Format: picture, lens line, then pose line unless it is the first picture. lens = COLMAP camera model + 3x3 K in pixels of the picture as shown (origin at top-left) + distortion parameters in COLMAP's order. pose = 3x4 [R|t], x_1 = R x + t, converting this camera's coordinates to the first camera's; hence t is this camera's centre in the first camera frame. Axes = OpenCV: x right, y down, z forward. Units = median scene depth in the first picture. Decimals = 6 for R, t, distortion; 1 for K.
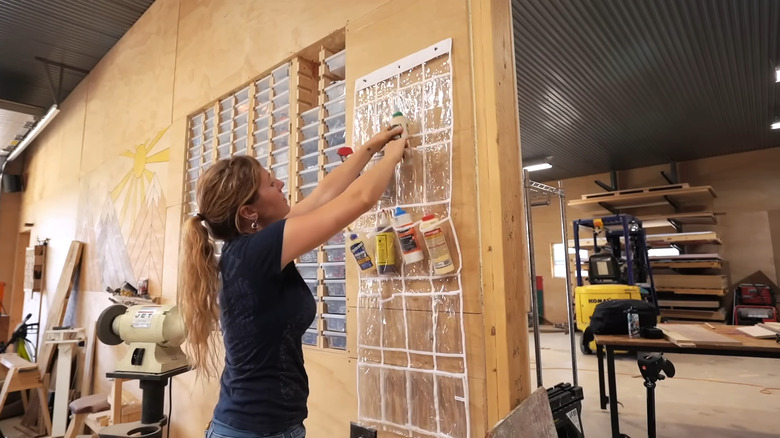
lens RADIAL K [[431.6, 0, 389.0], [0, 431.6, 214.1], [0, 0, 1]] dist [-0.005866, 0.000537]
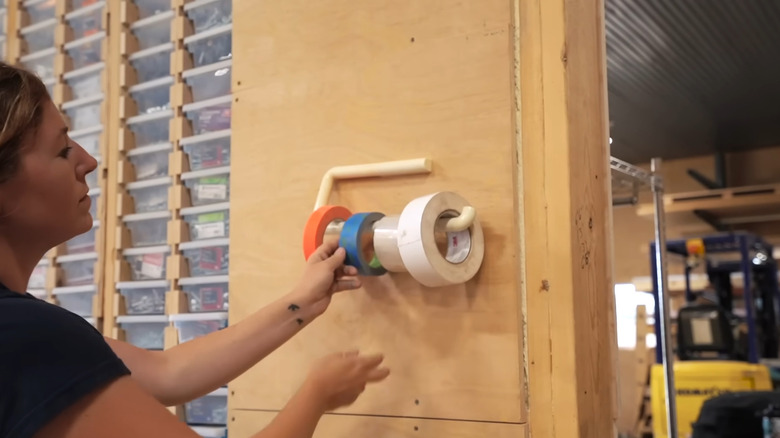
lens RADIAL K [[810.6, 0, 400.5], [0, 810.6, 235.6], [0, 0, 1]] dist [0.088483, 0.000000]
pose [[0.992321, 0.018815, 0.122253, -0.022295], [-0.020084, 0.999756, 0.009164, 0.013597], [-0.122051, -0.011549, 0.992457, 0.089116]]
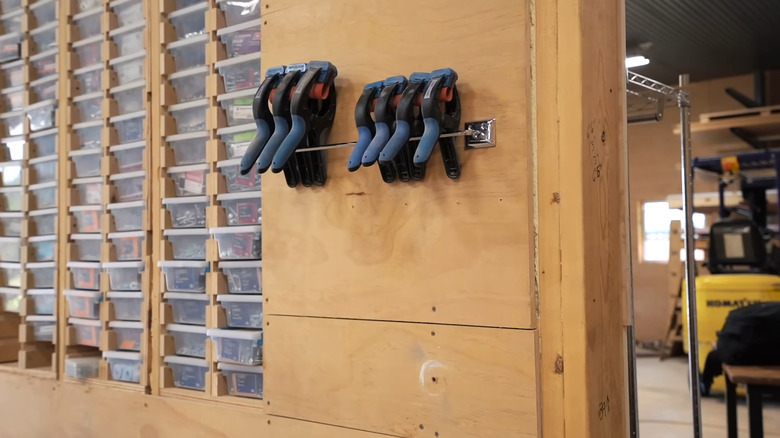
lens RADIAL K [[758.1, 0, 393.1], [0, 758.1, 215.5], [0, 0, 1]] dist [0.087575, 0.000000]
pose [[0.998602, 0.006349, 0.052478, 0.003793], [-0.010840, 0.996259, 0.085734, 0.018834], [-0.051737, -0.086183, 0.994935, 0.102036]]
